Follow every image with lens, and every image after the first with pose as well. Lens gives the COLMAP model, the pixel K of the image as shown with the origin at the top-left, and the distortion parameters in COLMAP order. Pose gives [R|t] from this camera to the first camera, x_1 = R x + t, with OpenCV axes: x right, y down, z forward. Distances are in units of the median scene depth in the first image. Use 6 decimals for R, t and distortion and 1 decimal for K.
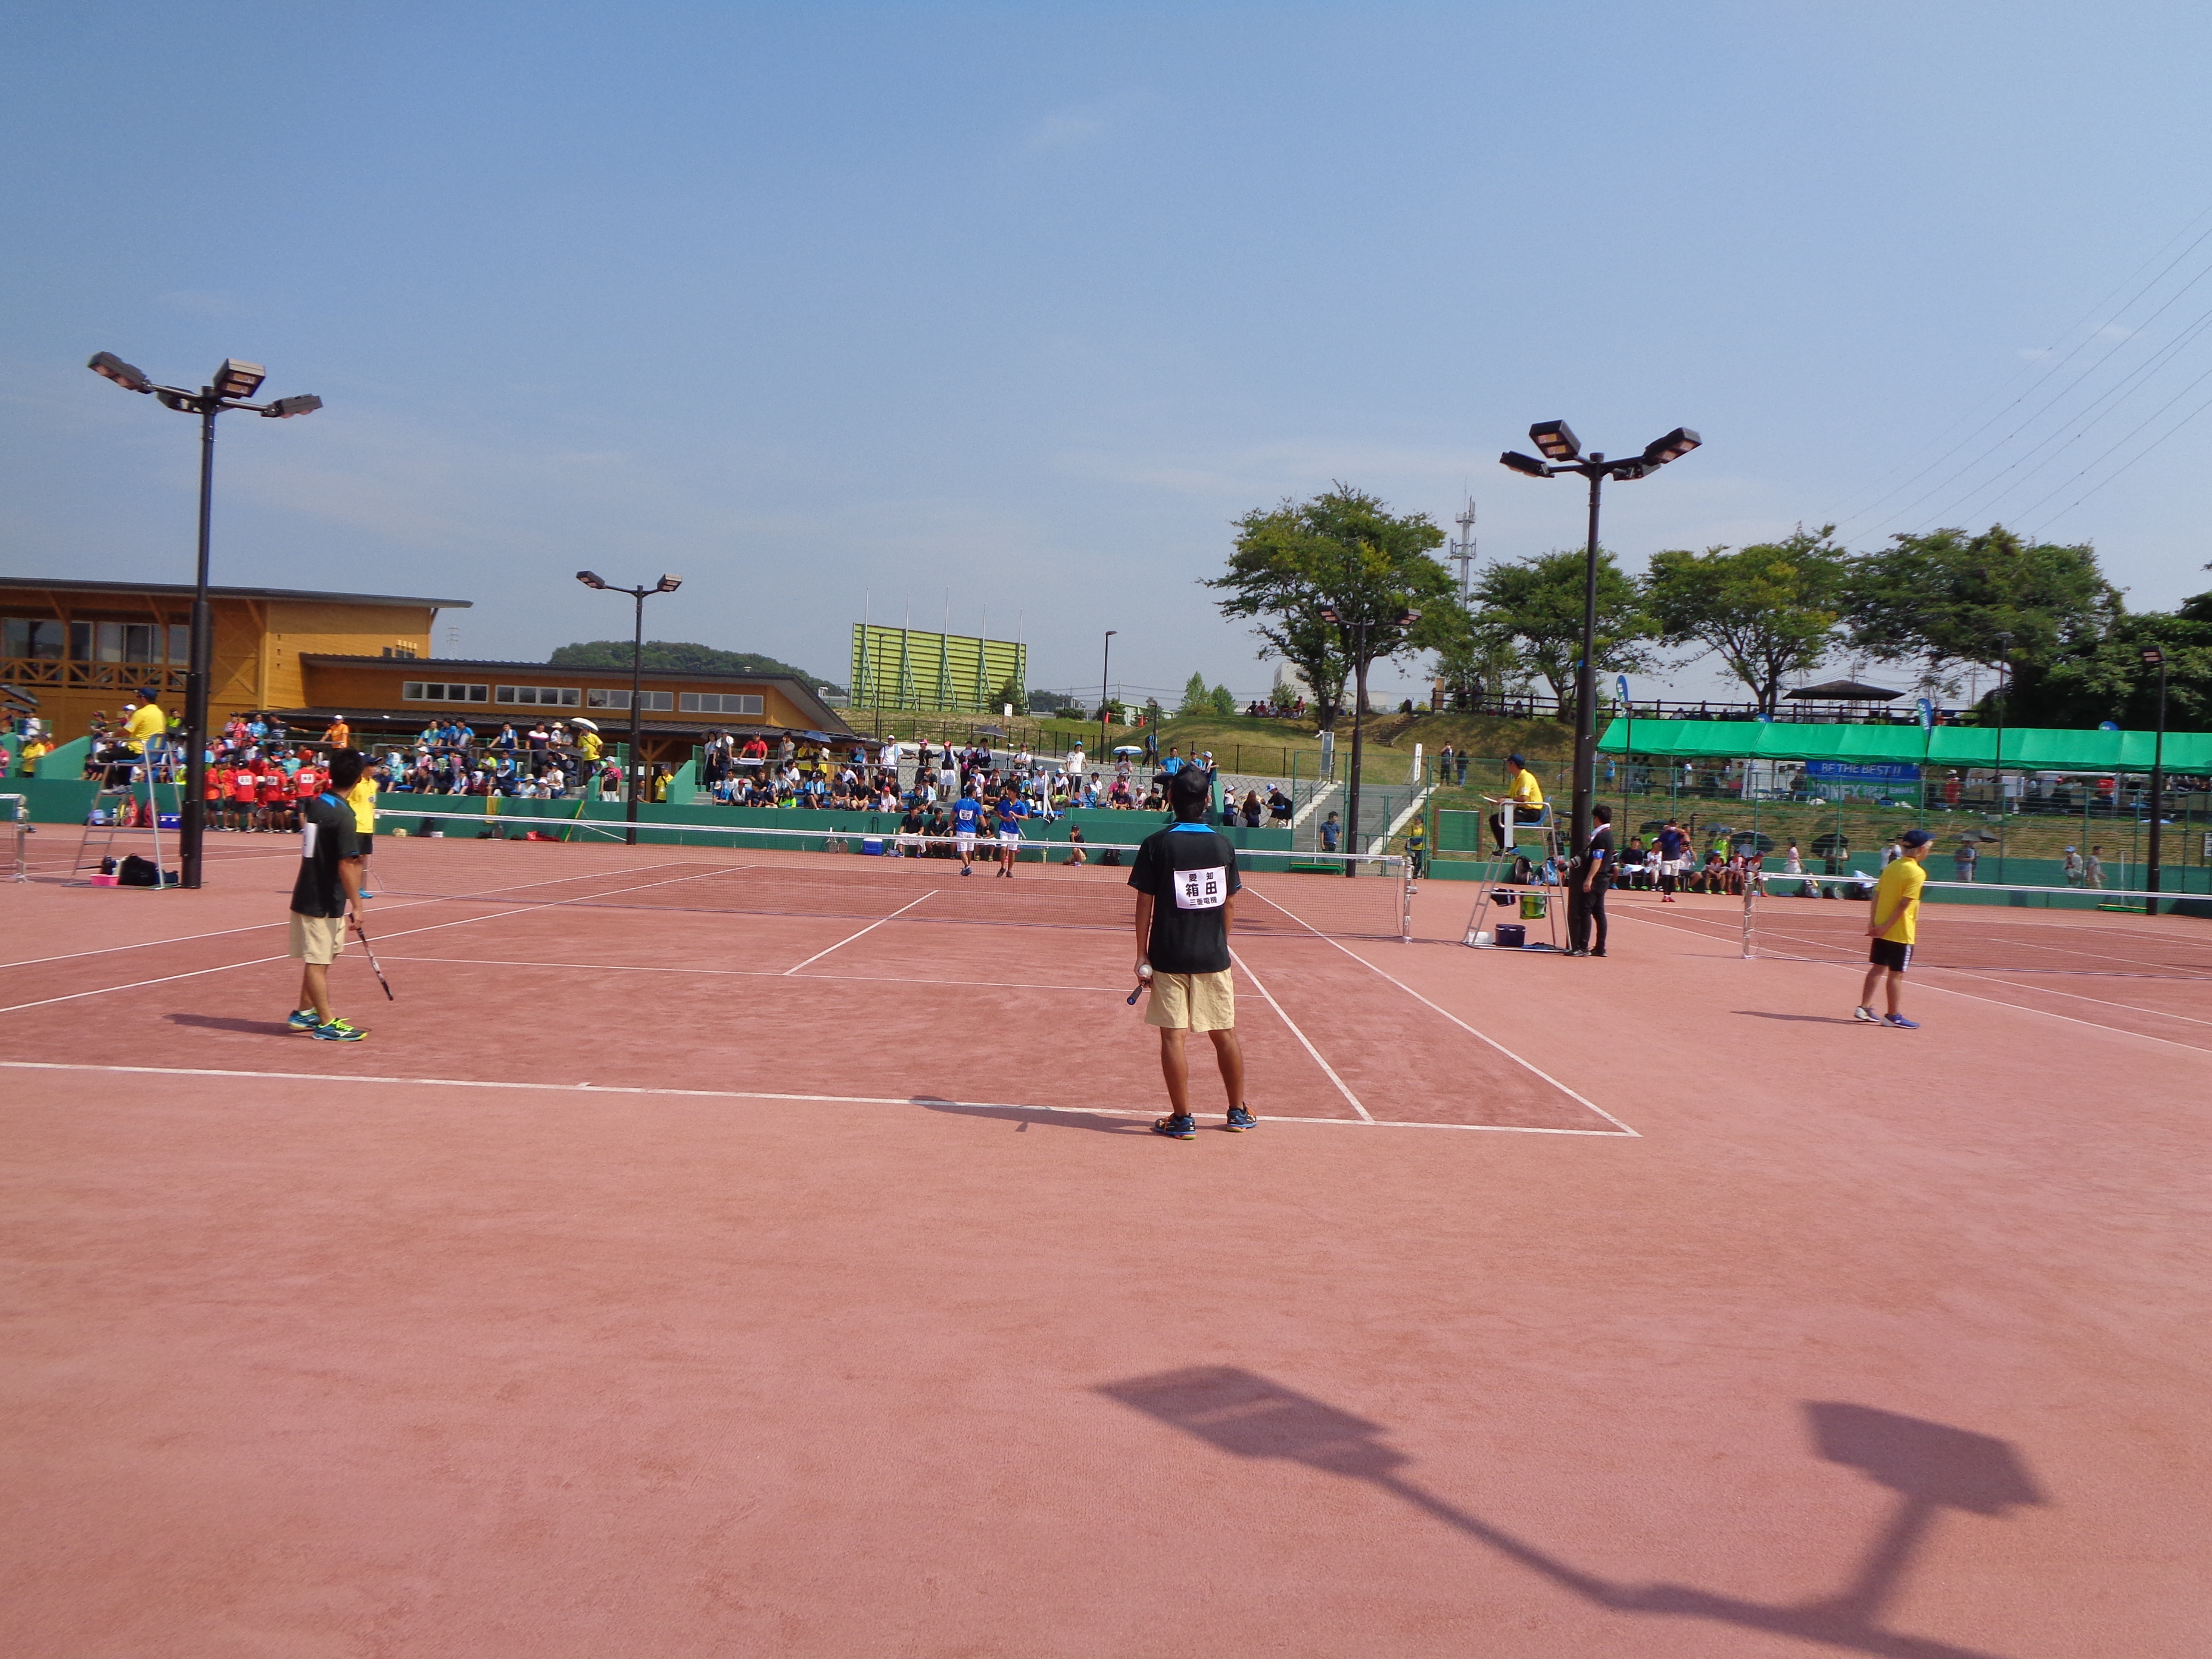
lens RADIAL K [[1709.2, 0, 1086.7], [0, 1709.2, 779.6], [0, 0, 1]] dist [-0.028930, 0.014164]
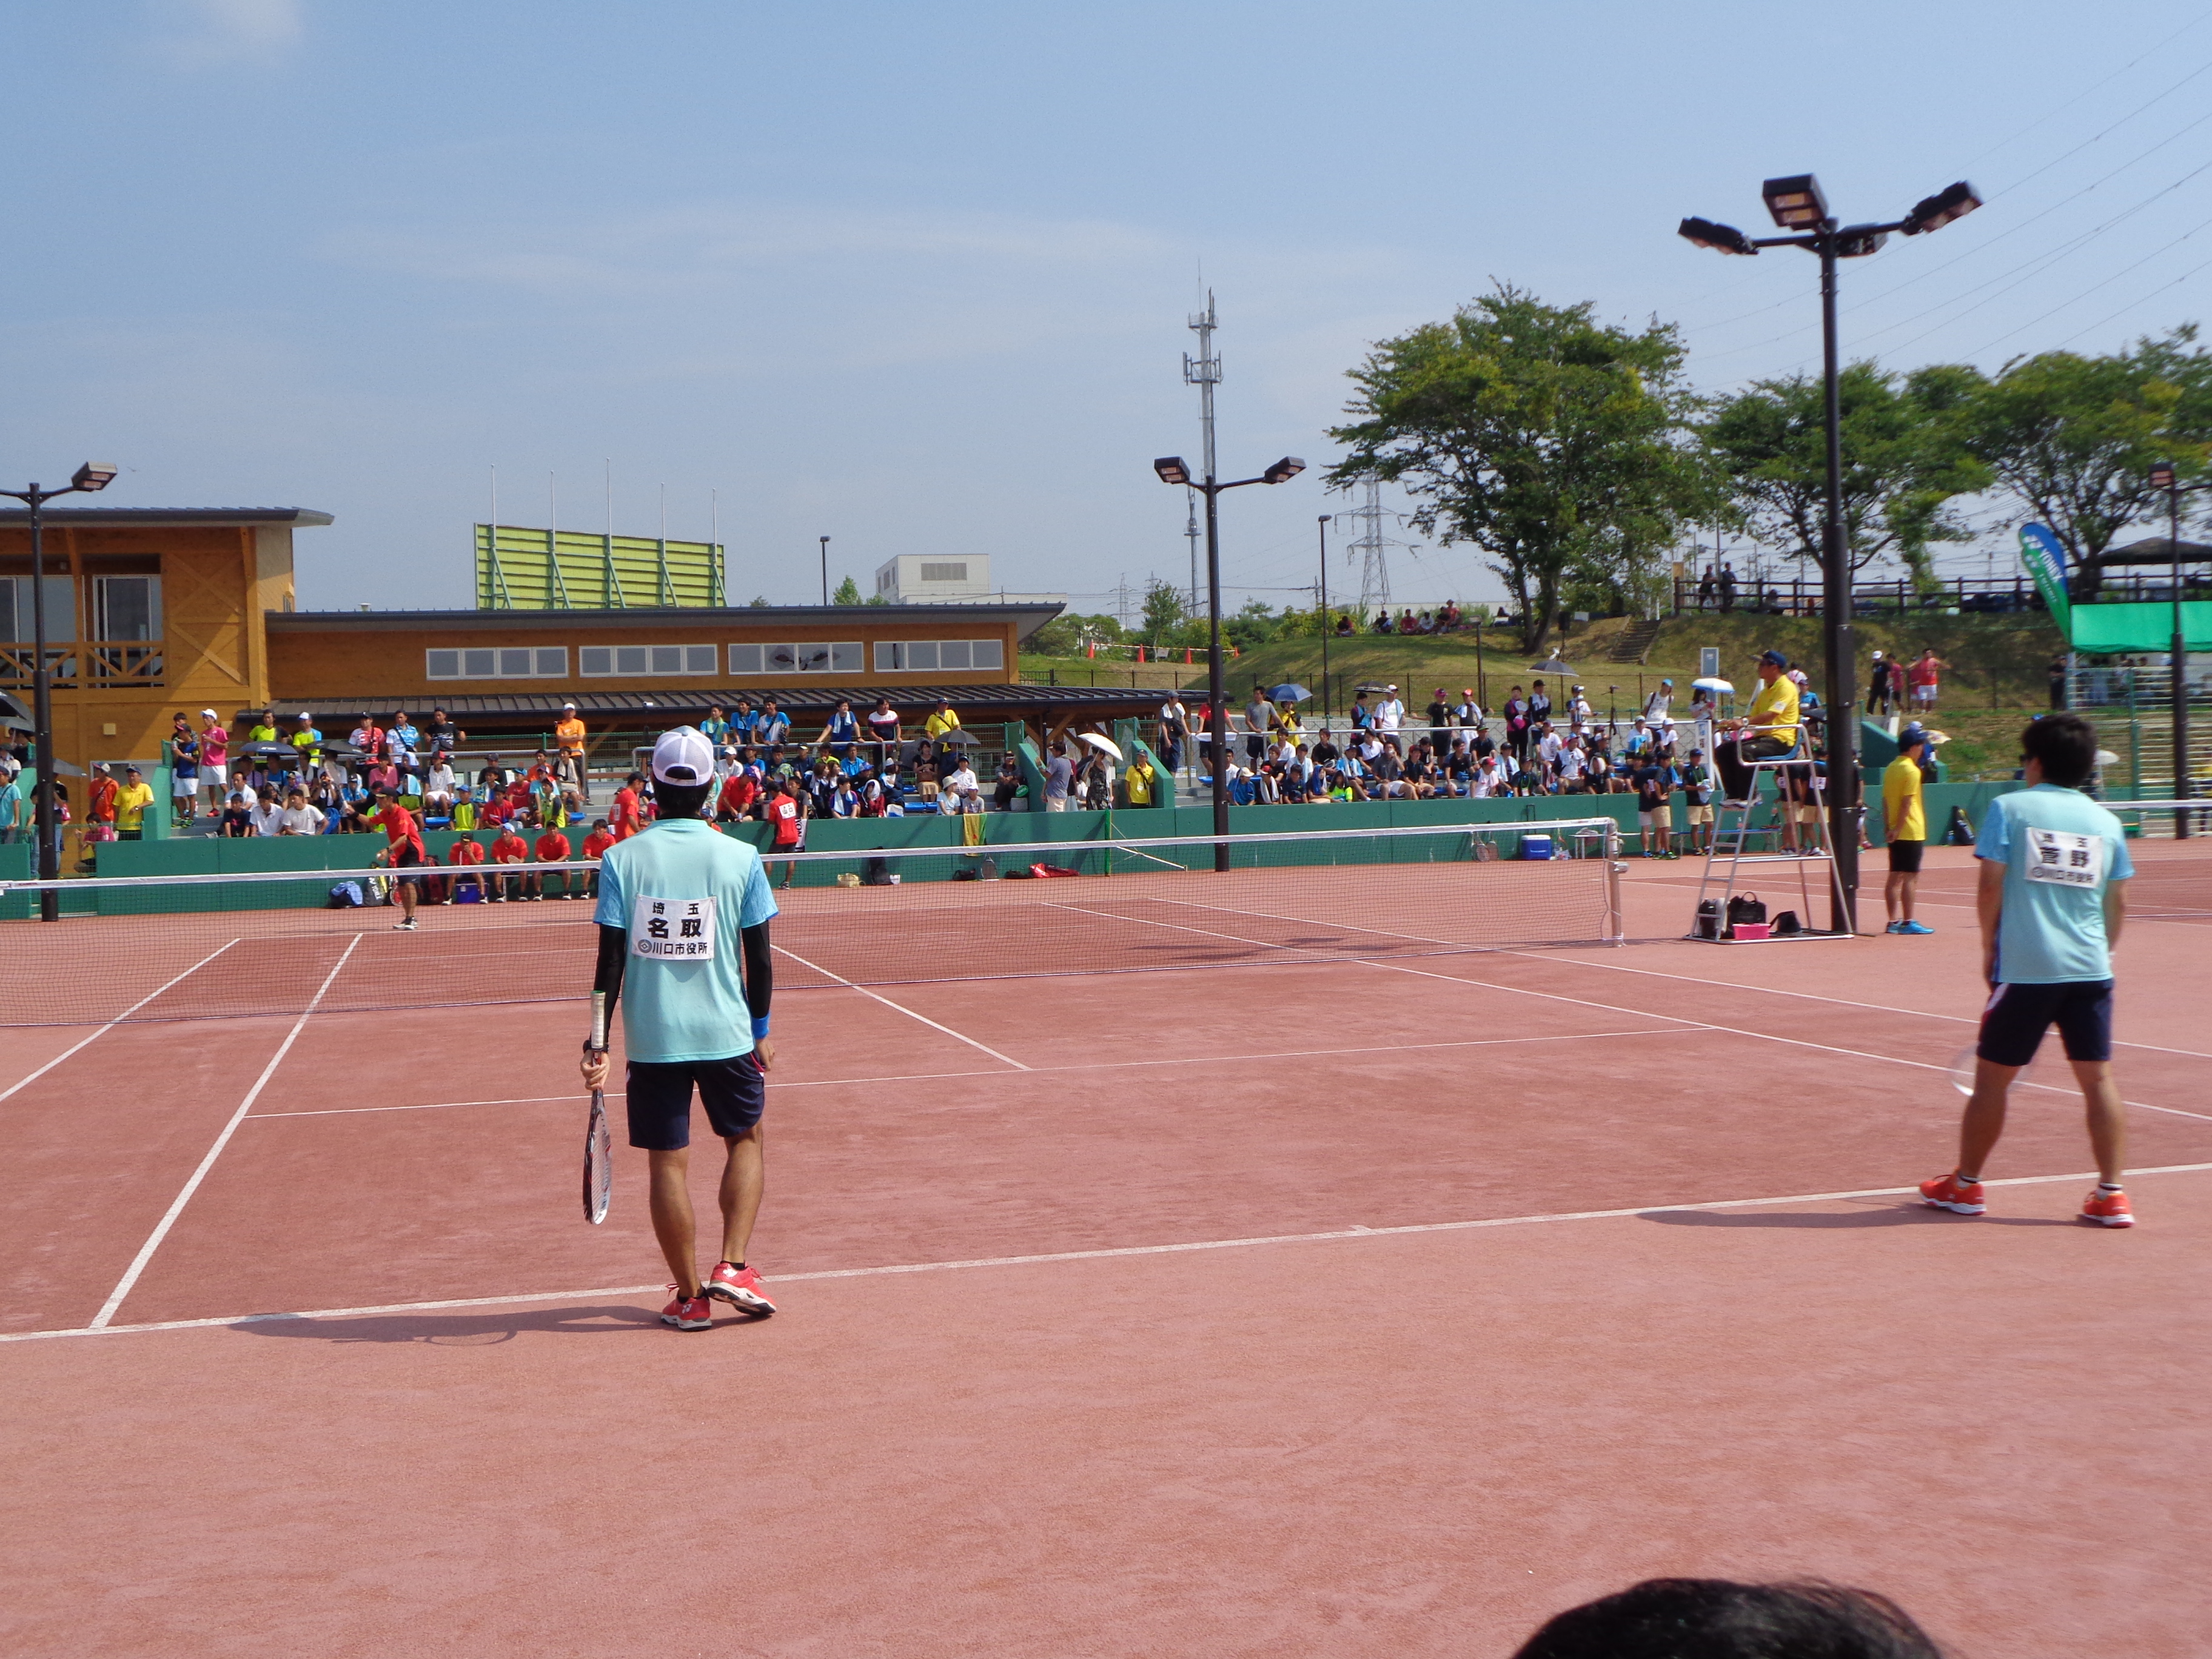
lens RADIAL K [[2708.5, 0, 1099.5], [0, 2708.5, 821.7], [0, 0, 1]] dist [0.032283, 0.000000]
pose [[0.975072, -0.071155, 0.210170, -0.273883], [0.065348, 0.997268, 0.034455, -0.010235], [-0.212048, -0.019862, 0.977057, -0.004766]]
